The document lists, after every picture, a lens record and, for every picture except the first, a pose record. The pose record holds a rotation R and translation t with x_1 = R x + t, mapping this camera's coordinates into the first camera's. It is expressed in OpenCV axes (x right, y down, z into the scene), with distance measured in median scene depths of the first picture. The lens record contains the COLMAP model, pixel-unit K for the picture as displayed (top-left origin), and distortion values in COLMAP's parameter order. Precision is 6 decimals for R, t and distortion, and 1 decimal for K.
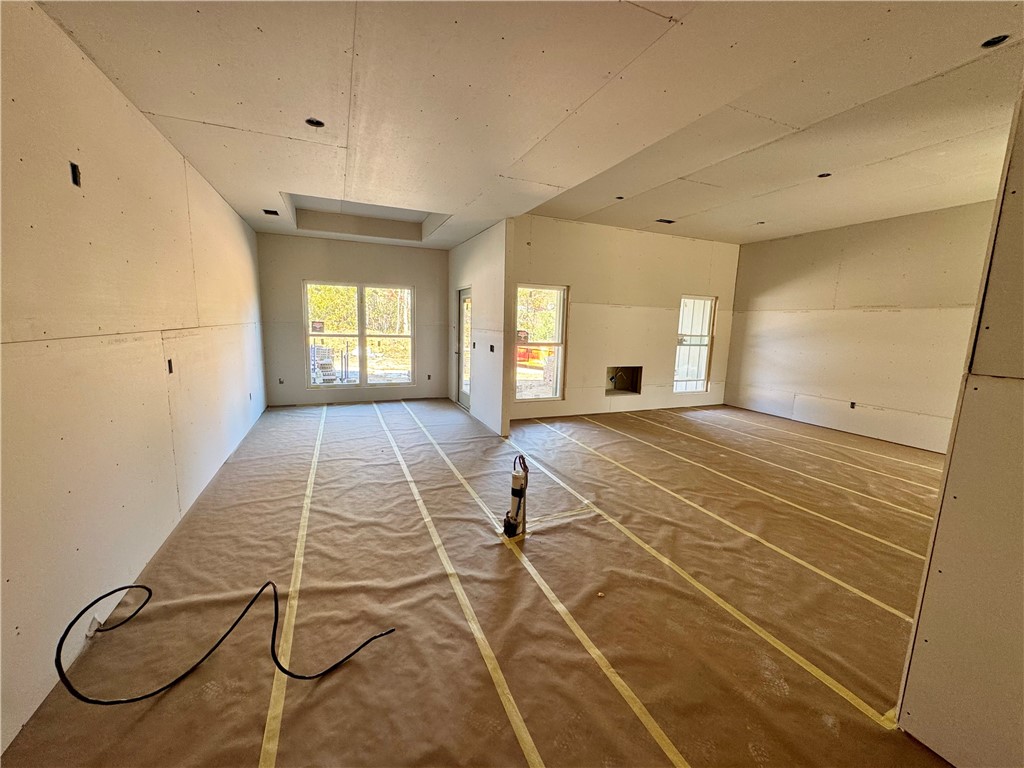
lens RADIAL K [[406.9, 0, 511.2], [0, 406.9, 382.5], [0, 0, 1]] dist [-0.003066, -0.000062]
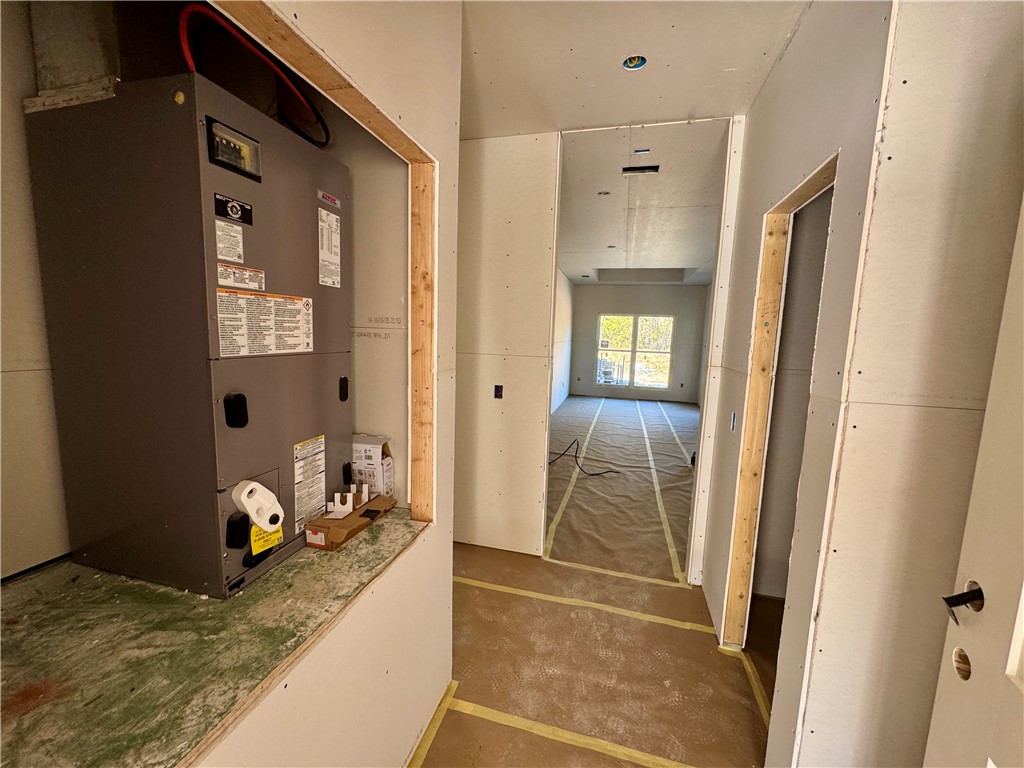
lens RADIAL K [[406.9, 0, 513.4], [0, 406.9, 382.3], [0, 0, 1]] dist [-0.003066, -0.000062]
pose [[0.787025, 0.073444, -0.612533, 0.194403], [-0.103233, 0.994567, -0.013391, 0.059408], [0.608222, 0.073773, 0.790331, -0.390416]]
